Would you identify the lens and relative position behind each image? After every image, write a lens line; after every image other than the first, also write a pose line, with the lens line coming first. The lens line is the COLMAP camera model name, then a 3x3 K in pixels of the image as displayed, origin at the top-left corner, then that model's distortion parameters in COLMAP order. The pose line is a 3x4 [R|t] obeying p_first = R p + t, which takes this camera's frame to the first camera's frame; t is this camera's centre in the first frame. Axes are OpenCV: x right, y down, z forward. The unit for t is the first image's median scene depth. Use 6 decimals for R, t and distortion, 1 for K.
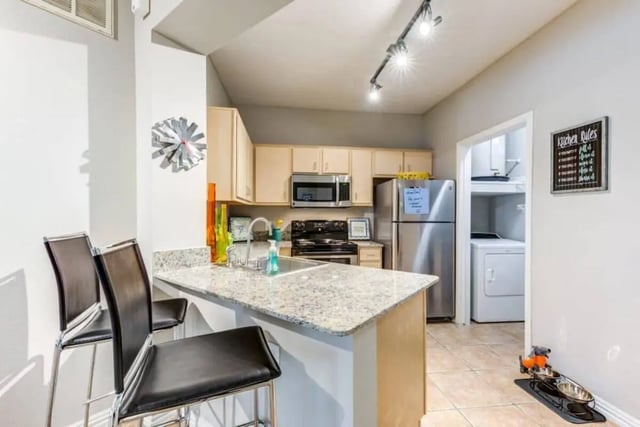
lens RADIAL K [[280.2, 0, 322.7], [0, 280.2, 213.6], [0, 0, 1]] dist [0.010386, 0.000113]
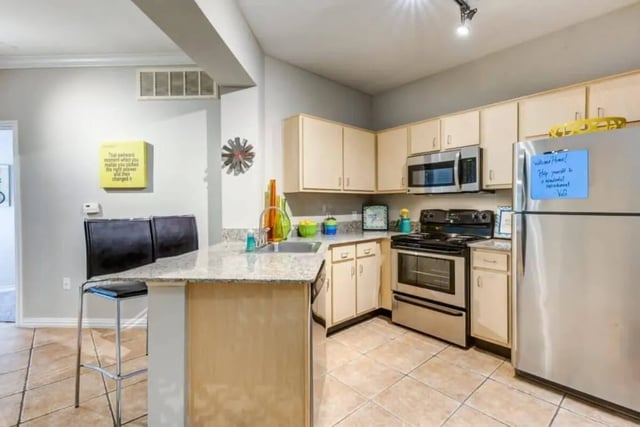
lens RADIAL K [[302.8, 0, 325.6], [0, 302.8, 208.9], [0, 0, 1]] dist [-0.029228, -0.000257]
pose [[0.567719, 0.000795, -0.823222, 0.526150], [0.014622, 0.999832, 0.011050, 0.008465], [0.823093, -0.018311, 0.567612, 0.246845]]
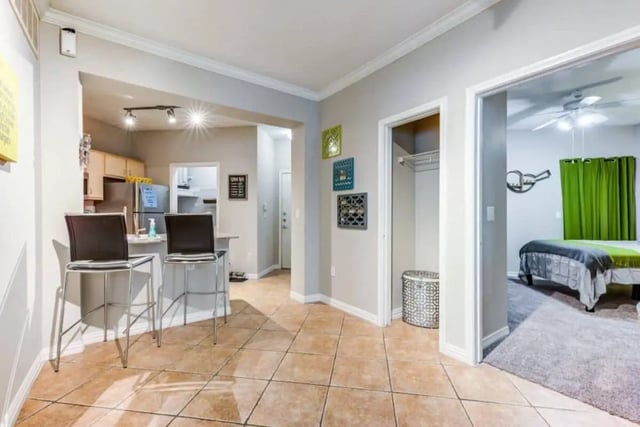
lens RADIAL K [[280.2, 0, 322.9], [0, 280.2, 215.4], [0, 0, 1]] dist [0.010386, 0.000113]
pose [[0.273360, -0.007916, 0.961879, -0.785920], [-0.009146, 0.999900, 0.010828, 0.018472], [-0.961868, -0.011757, 0.273260, -0.265441]]
